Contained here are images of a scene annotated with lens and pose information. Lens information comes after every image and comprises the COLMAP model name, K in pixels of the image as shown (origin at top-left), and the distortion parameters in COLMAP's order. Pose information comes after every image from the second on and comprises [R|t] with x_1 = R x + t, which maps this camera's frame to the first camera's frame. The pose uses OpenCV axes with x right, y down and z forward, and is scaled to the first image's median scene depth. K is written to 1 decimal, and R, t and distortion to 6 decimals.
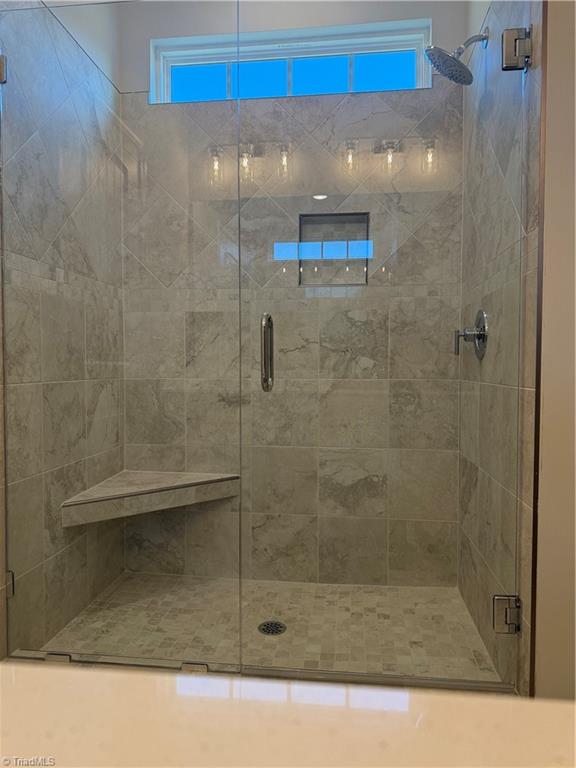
lens RADIAL K [[544.1, 0, 288.9], [0, 544.1, 389.9], [0, 0, 1]] dist [0.048320, -0.064219]
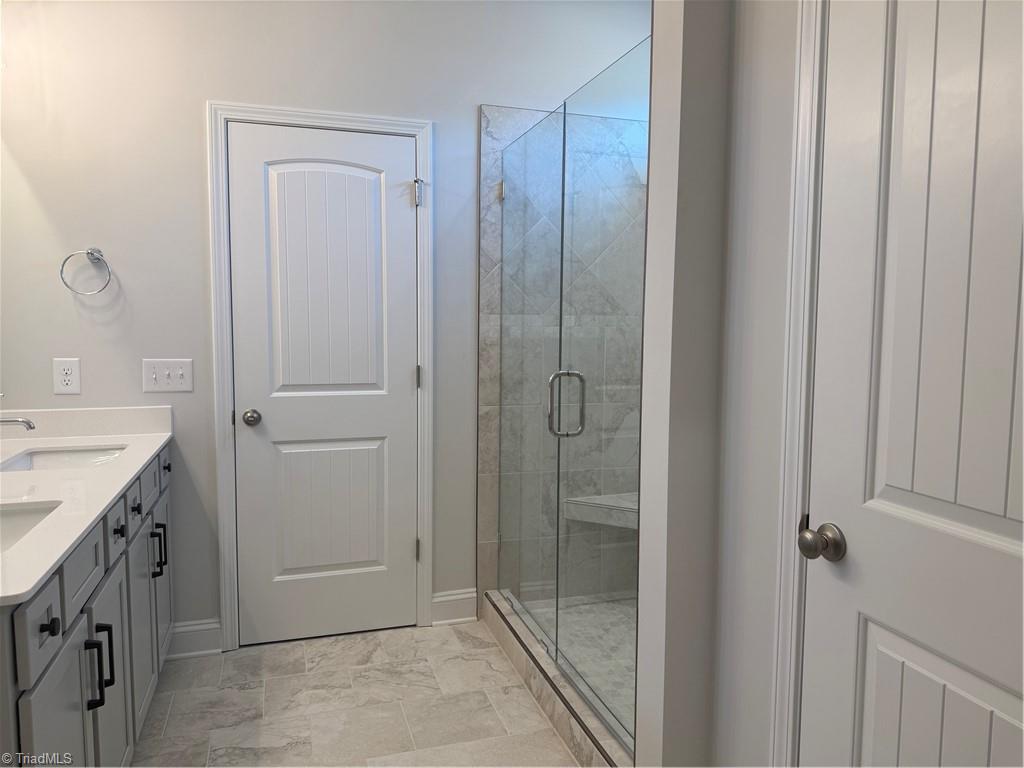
lens RADIAL K [[725.5, 0, 515.6], [0, 725.5, 378.4], [0, 0, 1]] dist [0.048320, -0.064219]
pose [[0.404663, 0.079222, -0.911028, 1.130499], [-0.052964, 0.996598, 0.063138, -0.185529], [0.912931, 0.022702, 0.407483, 0.217447]]
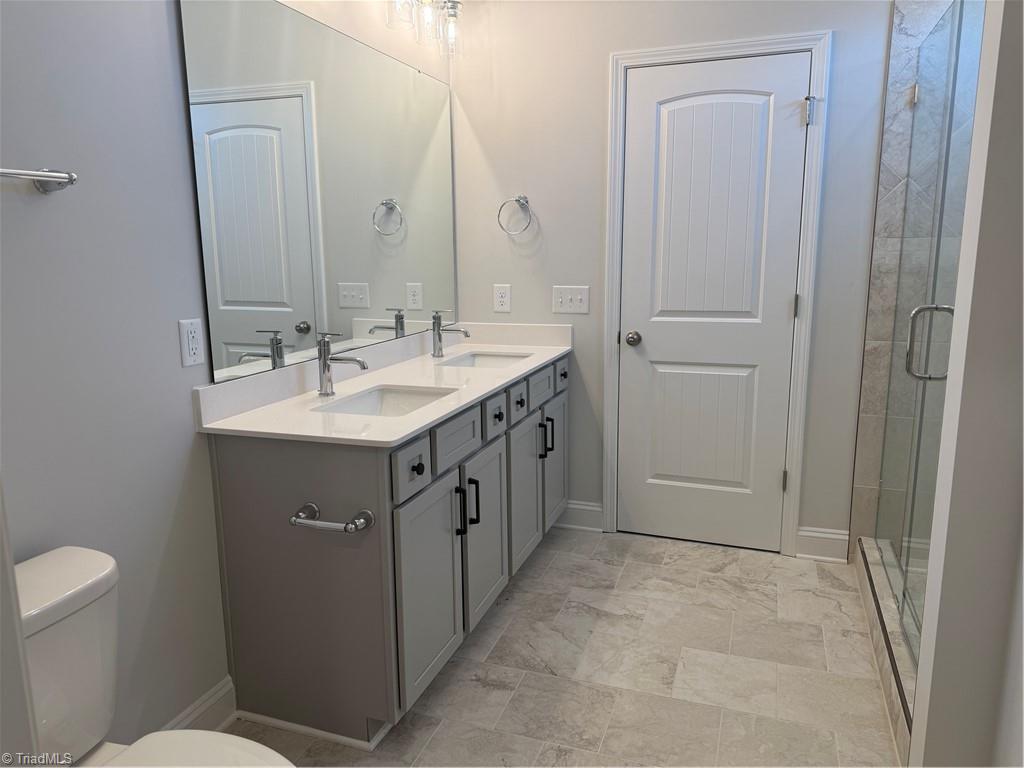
lens RADIAL K [[725.5, 0, 509.1], [0, 725.5, 381.2], [0, 0, 1]] dist [0.048320, -0.064219]
pose [[-0.241275, 0.182181, -0.953203, 1.259871], [-0.031348, 0.980245, 0.195285, -0.206551], [0.969950, 0.076998, -0.230797, 0.460426]]
